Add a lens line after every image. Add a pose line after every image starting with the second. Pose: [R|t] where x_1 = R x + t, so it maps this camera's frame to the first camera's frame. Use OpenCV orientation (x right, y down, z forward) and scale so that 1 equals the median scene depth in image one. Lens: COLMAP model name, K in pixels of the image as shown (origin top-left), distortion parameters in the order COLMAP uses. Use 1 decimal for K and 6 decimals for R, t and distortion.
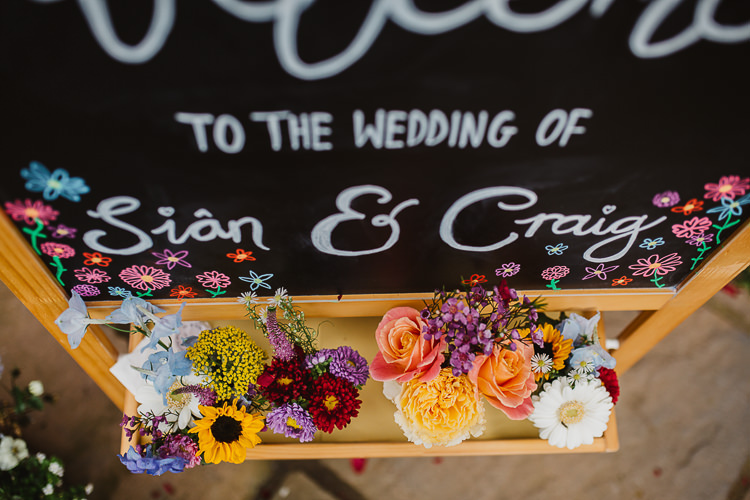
lens RADIAL K [[728.7, 0, 374.2], [0, 728.7, 250.2], [0, 0, 1]] dist [-0.031582, 0.000000]
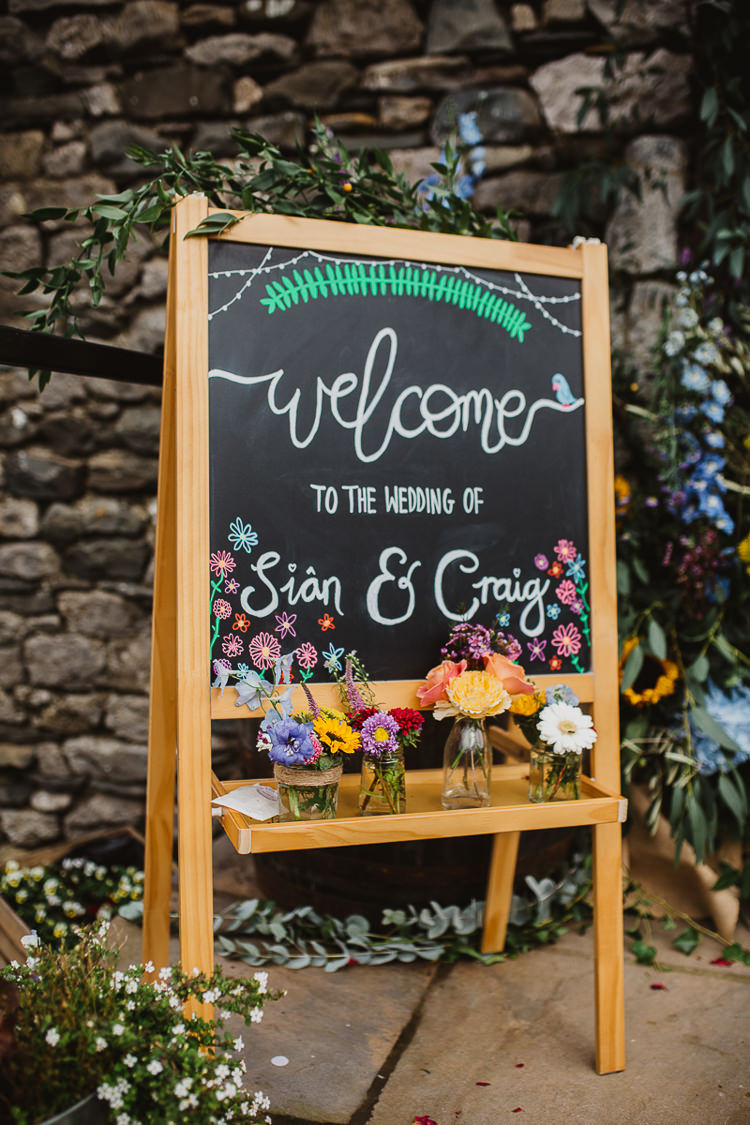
lens RADIAL K [[1093.1, 0, 374.9], [0, 1093.1, 562.3], [0, 0, 1]] dist [-0.031582, 0.000000]
pose [[0.951170, -0.051945, 0.304267, -0.892407], [0.298763, 0.402659, -0.865221, 2.295657], [-0.077571, 0.913875, 0.398516, -0.112977]]
